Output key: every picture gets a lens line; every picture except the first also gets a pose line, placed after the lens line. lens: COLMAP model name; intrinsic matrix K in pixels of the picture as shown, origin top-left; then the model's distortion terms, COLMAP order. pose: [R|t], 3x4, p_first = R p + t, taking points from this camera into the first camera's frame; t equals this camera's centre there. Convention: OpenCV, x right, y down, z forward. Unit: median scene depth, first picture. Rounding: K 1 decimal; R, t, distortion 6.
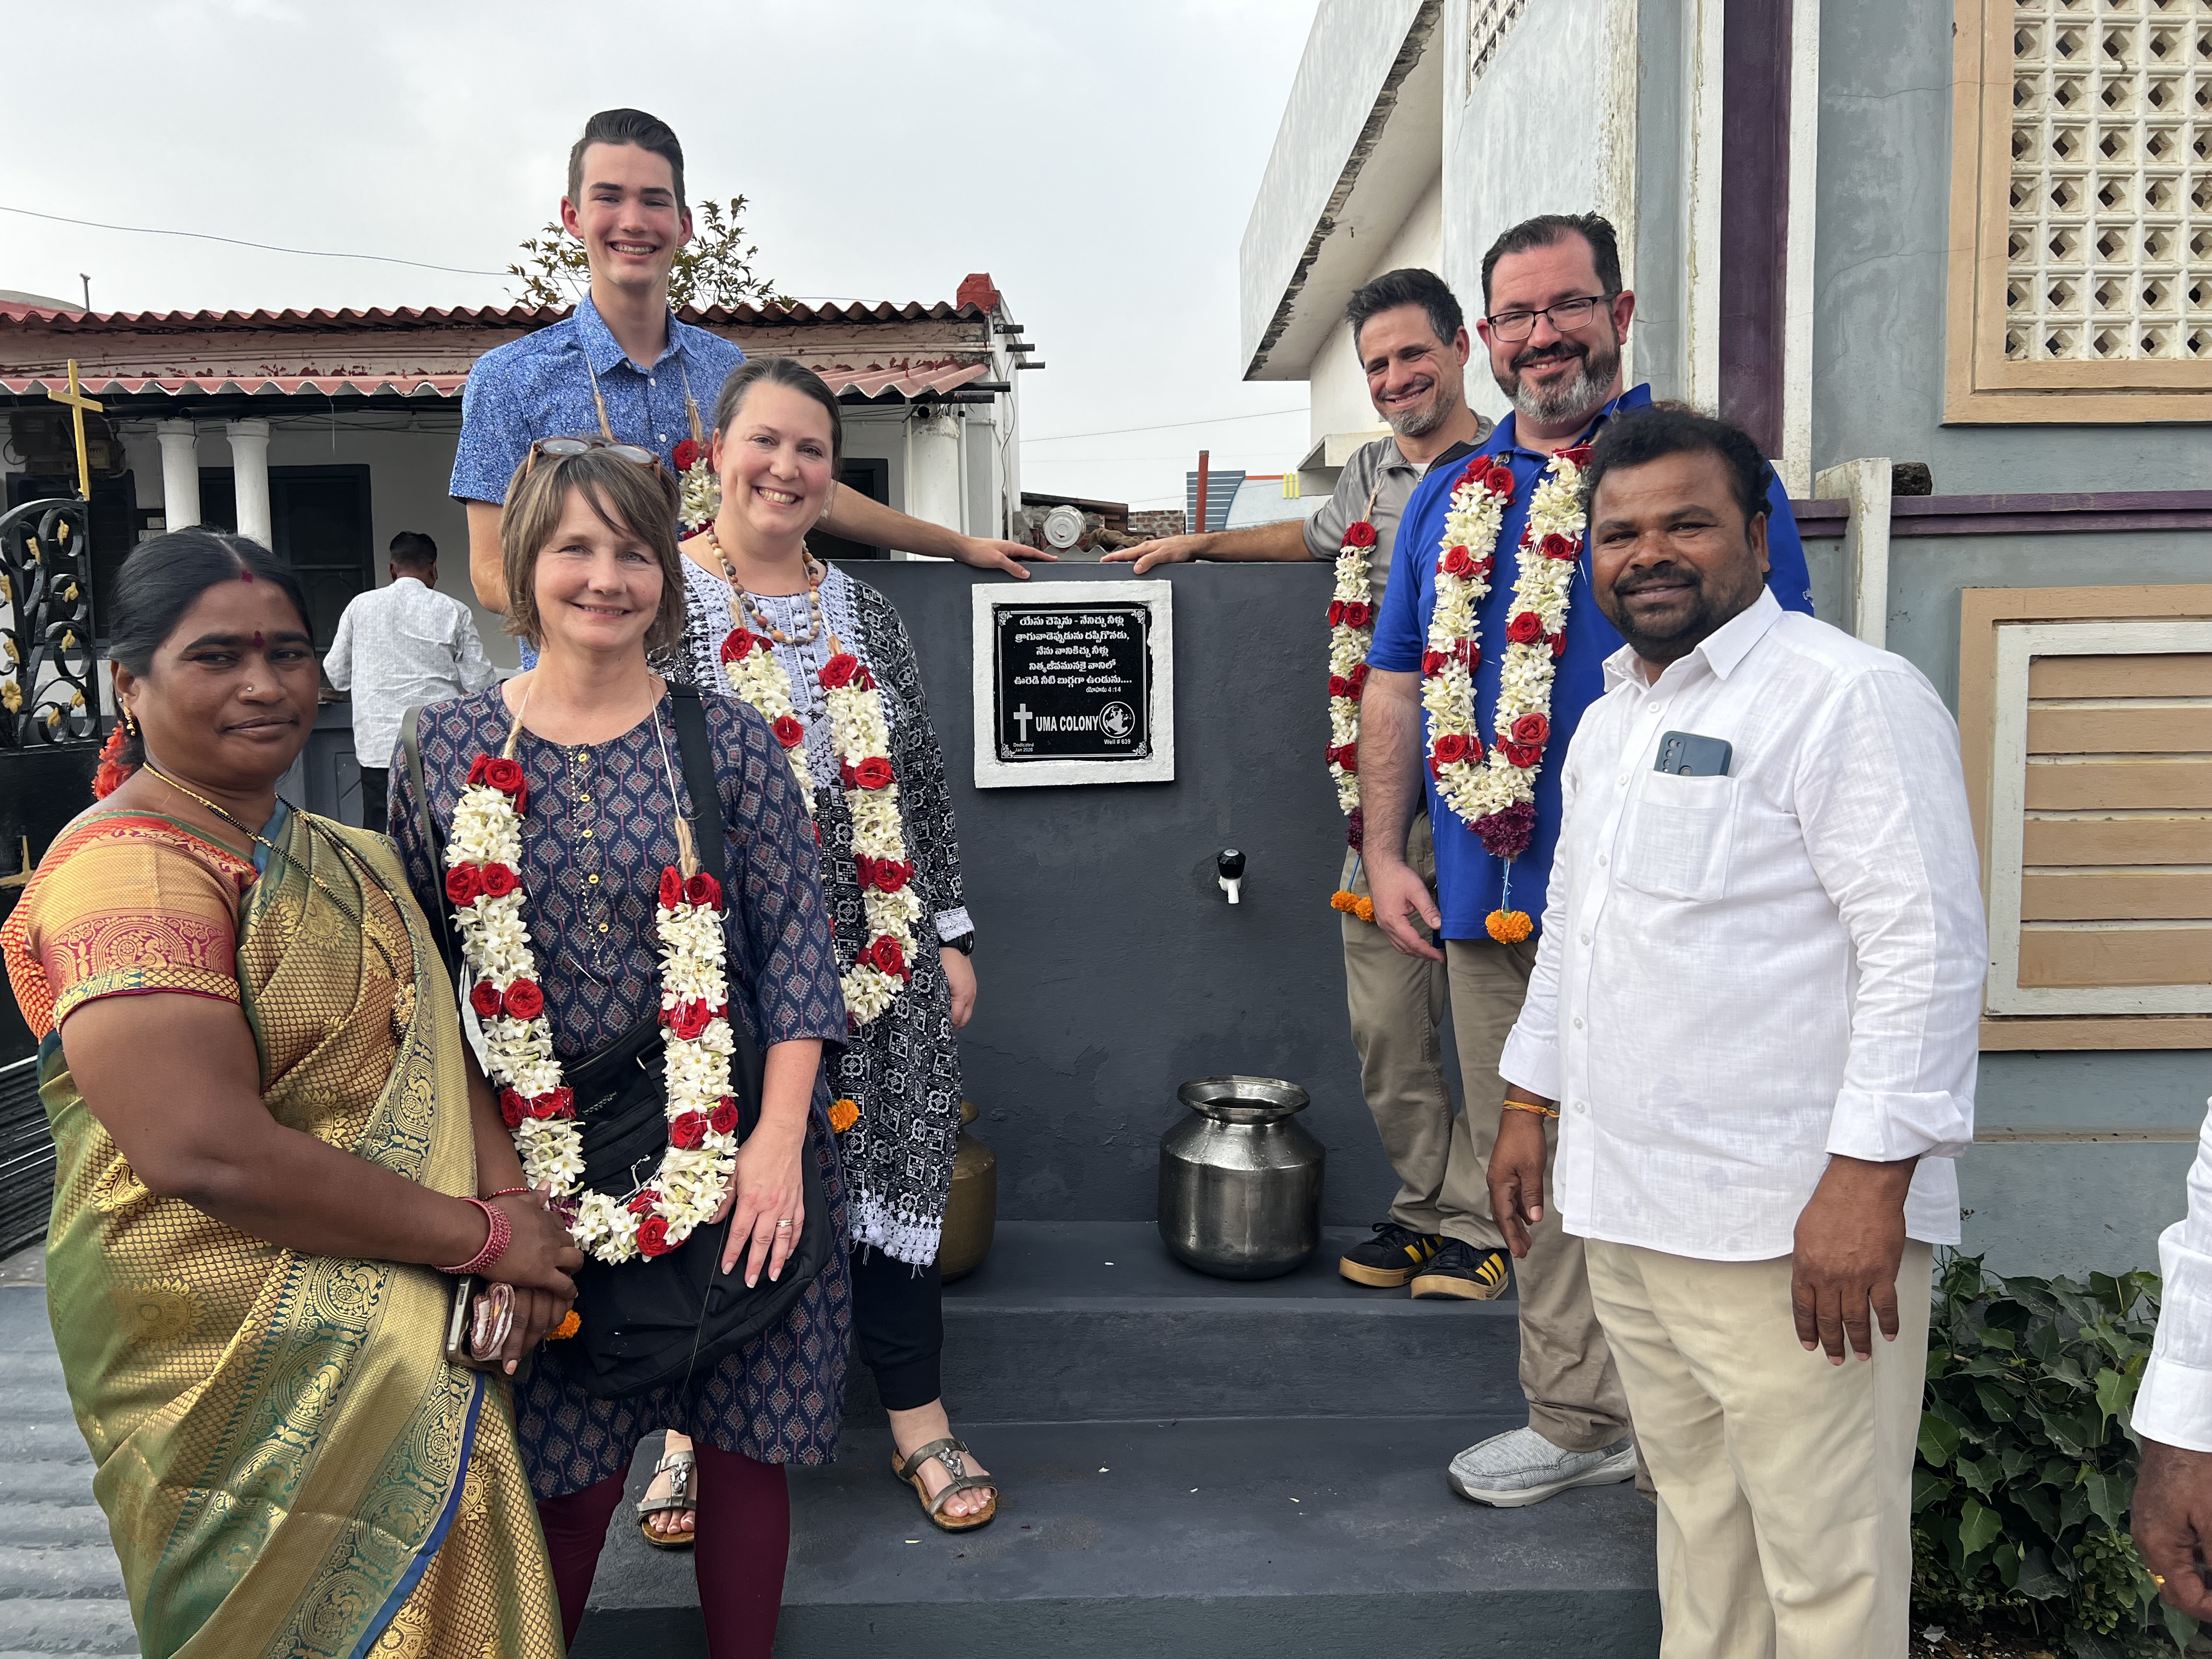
lens RADIAL K [[1672.3, 0, 1107.5], [0, 1672.3, 872.9], [0, 0, 1]] dist [0.047190, -0.065678]
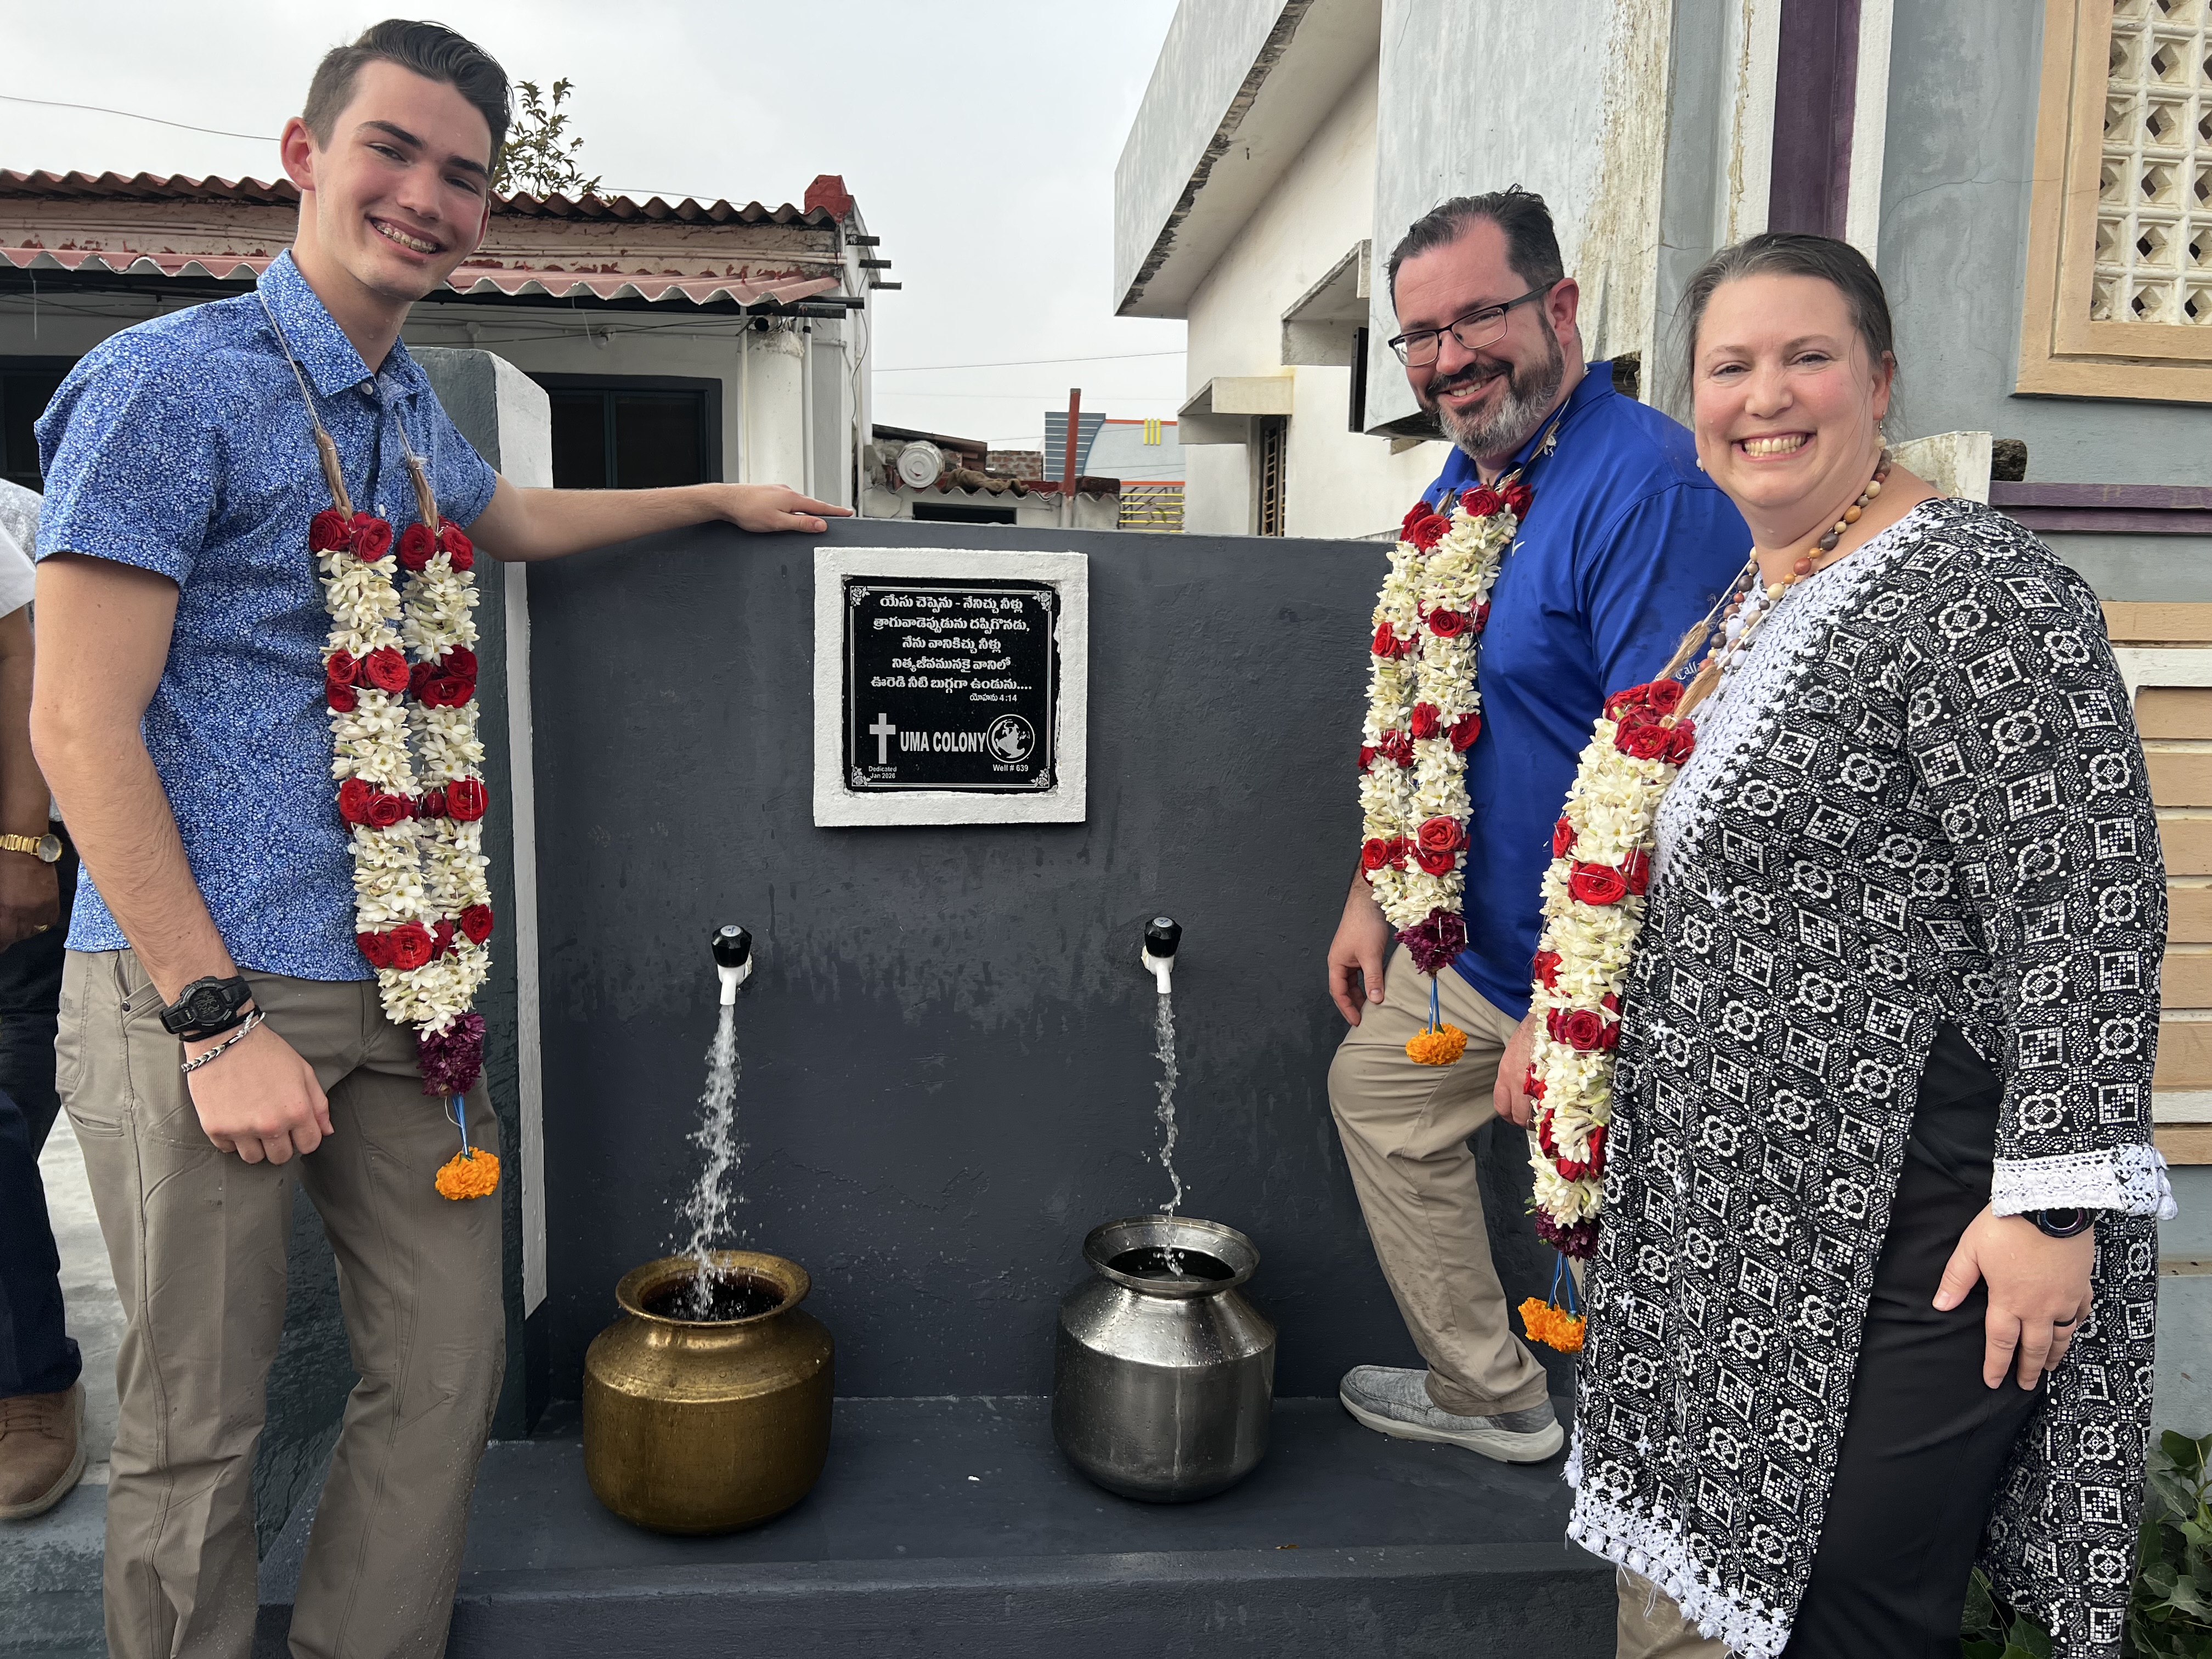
lens RADIAL K [[1673.0, 0, 1125.8], [0, 1673.0, 866.0], [0, 0, 1]] dist [0.038934, -0.054344]
pose [[0.994357, 0.019023, 0.104365, -0.017229], [-0.022066, 0.999362, 0.028076, -0.049567], [-0.103764, -0.030220, 0.994143, 0.221676]]
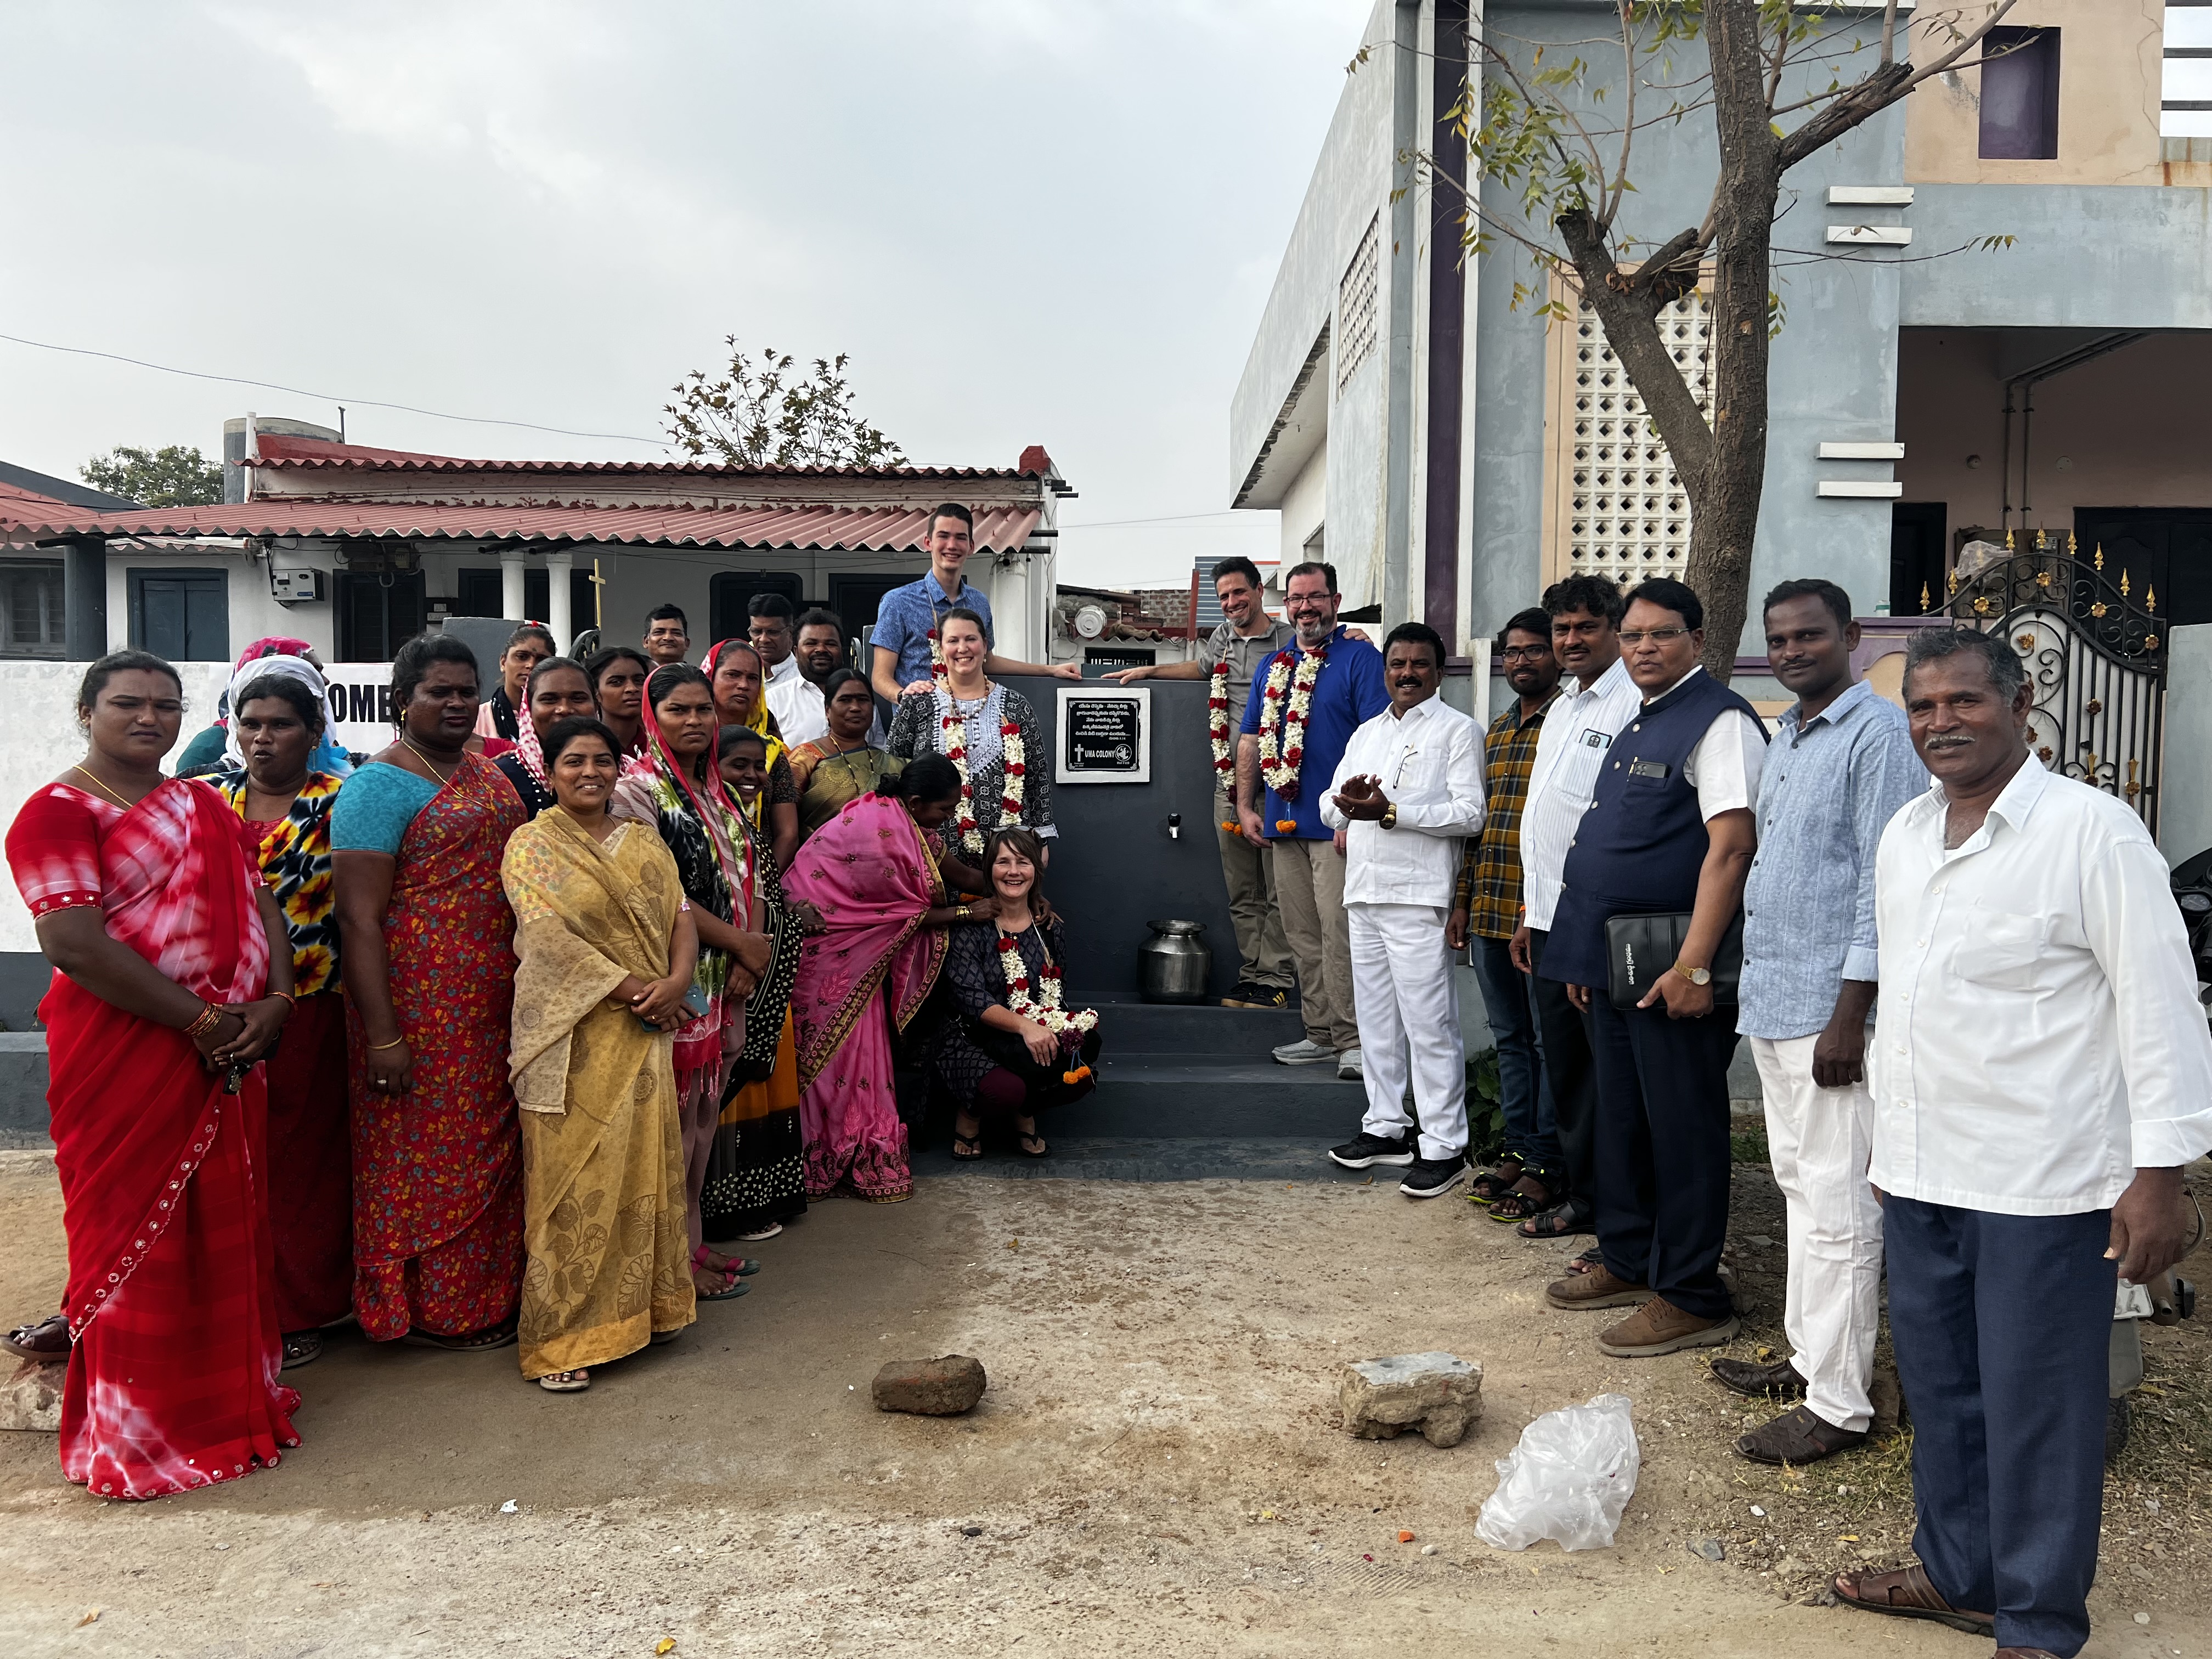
lens RADIAL K [[1673.0, 0, 1125.8], [0, 1673.0, 866.0], [0, 0, 1]] dist [0.038934, -0.054344]
pose [[0.999720, 0.023254, 0.004294, 0.002785], [-0.023073, 0.998998, -0.038360, 0.116635], [-0.005182, 0.038250, 0.999255, -0.976165]]
